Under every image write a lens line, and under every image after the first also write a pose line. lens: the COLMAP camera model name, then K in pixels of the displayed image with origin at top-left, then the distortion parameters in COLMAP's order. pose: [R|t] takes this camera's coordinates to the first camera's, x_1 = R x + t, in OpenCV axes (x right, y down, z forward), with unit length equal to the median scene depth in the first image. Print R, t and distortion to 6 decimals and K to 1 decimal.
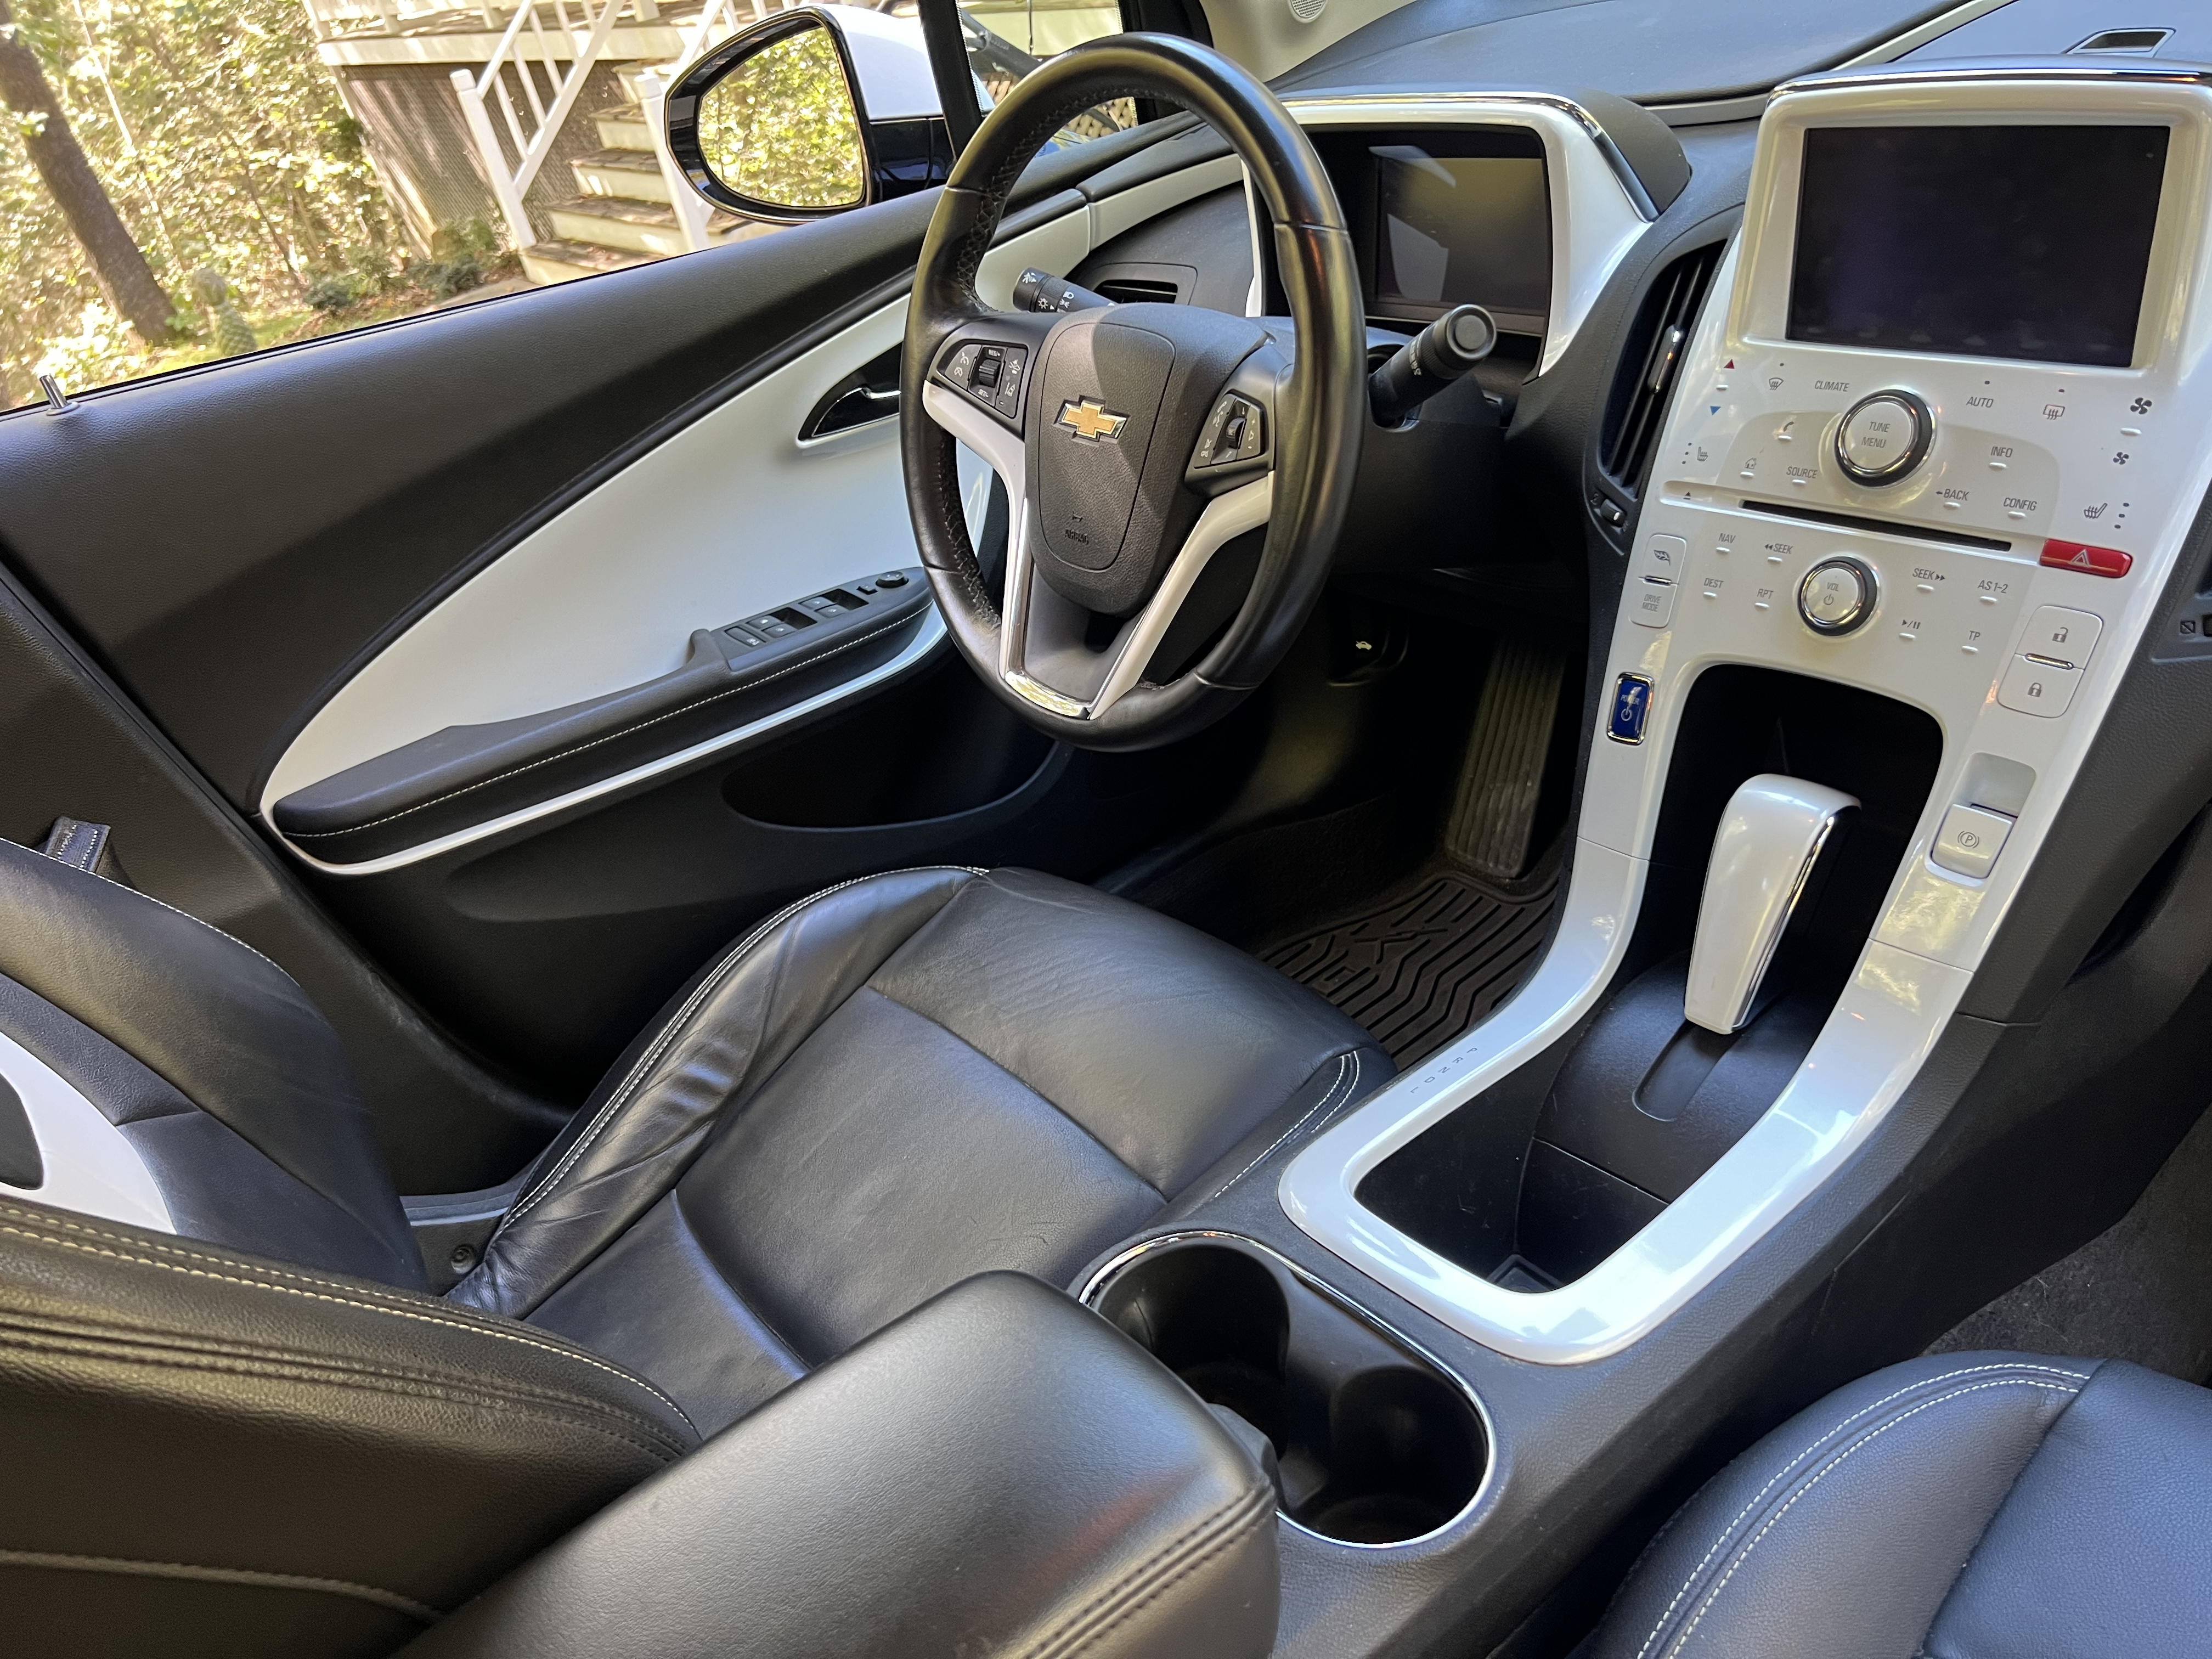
lens RADIAL K [[1662.3, 0, 1112.5], [0, 1662.3, 821.9], [0, 0, 1]] dist [0.053439, -0.058870]
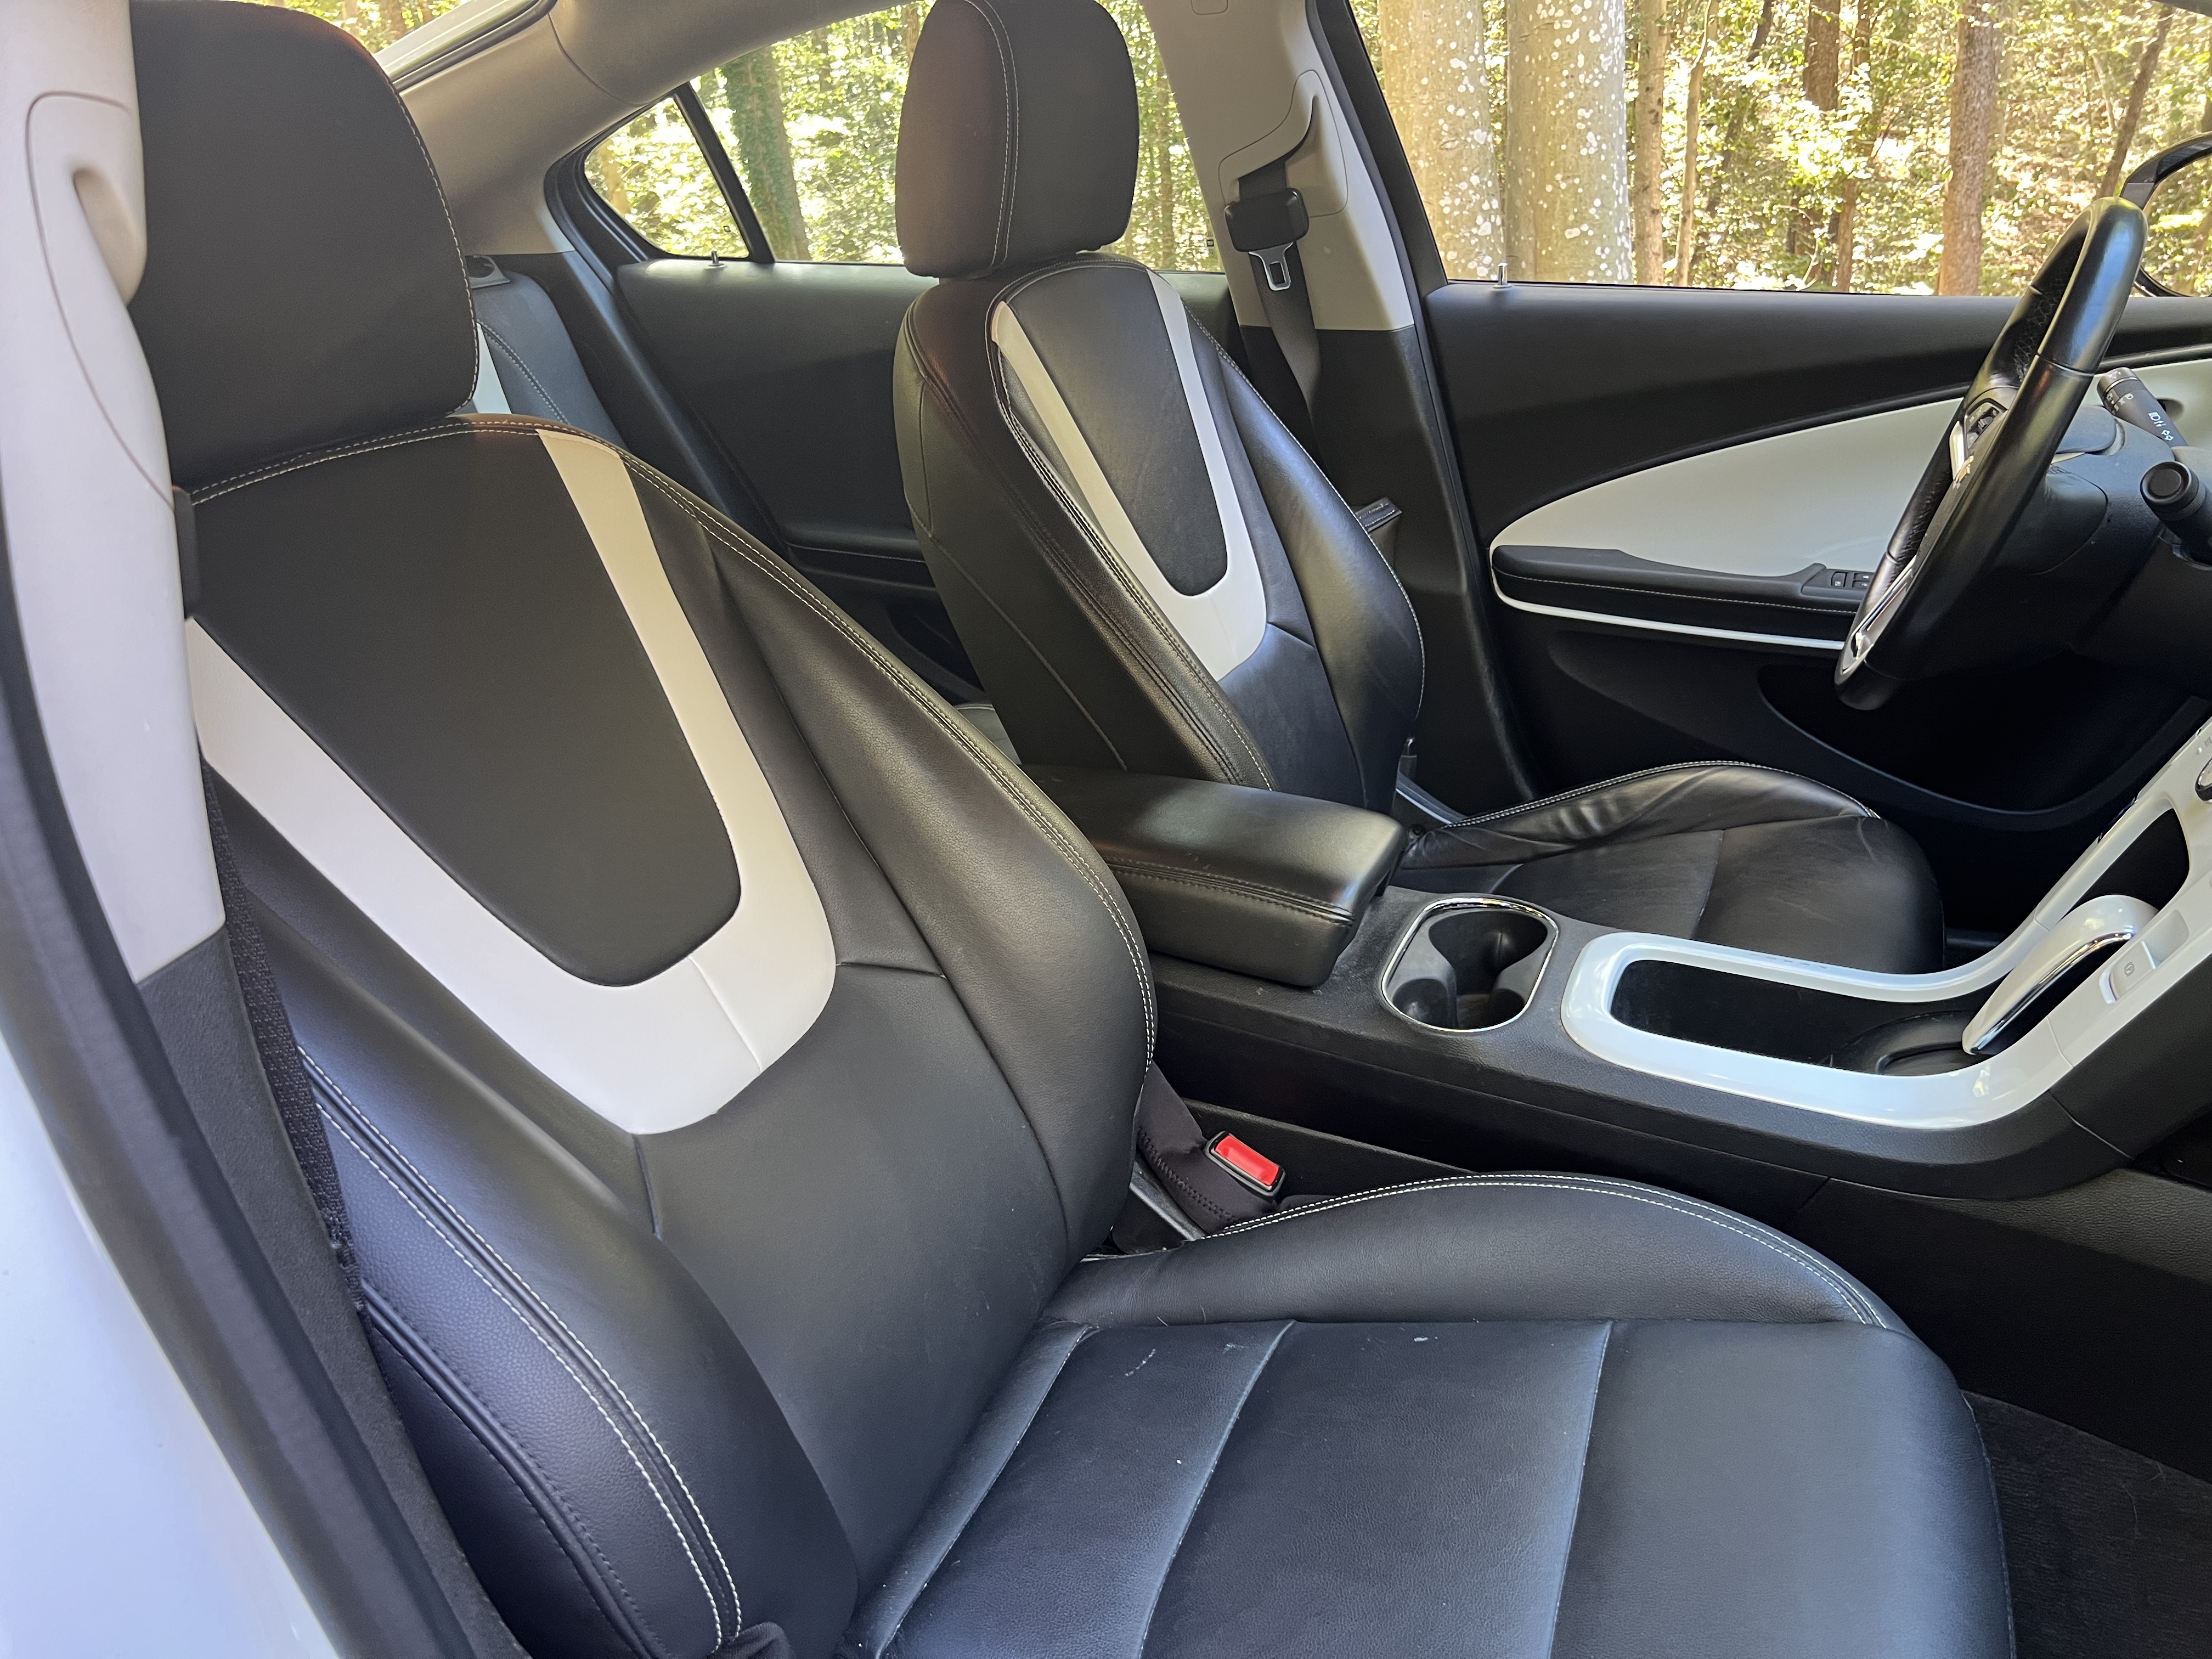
lens RADIAL K [[1662.3, 0, 1098.9], [0, 1662.3, 830.2], [0, 0, 1]] dist [0.053439, -0.058870]
pose [[0.442115, 0.483036, -0.755785, 0.697899], [-0.455727, 0.846716, 0.274563, -0.046406], [0.772559, 0.223043, 0.594478, -0.209994]]
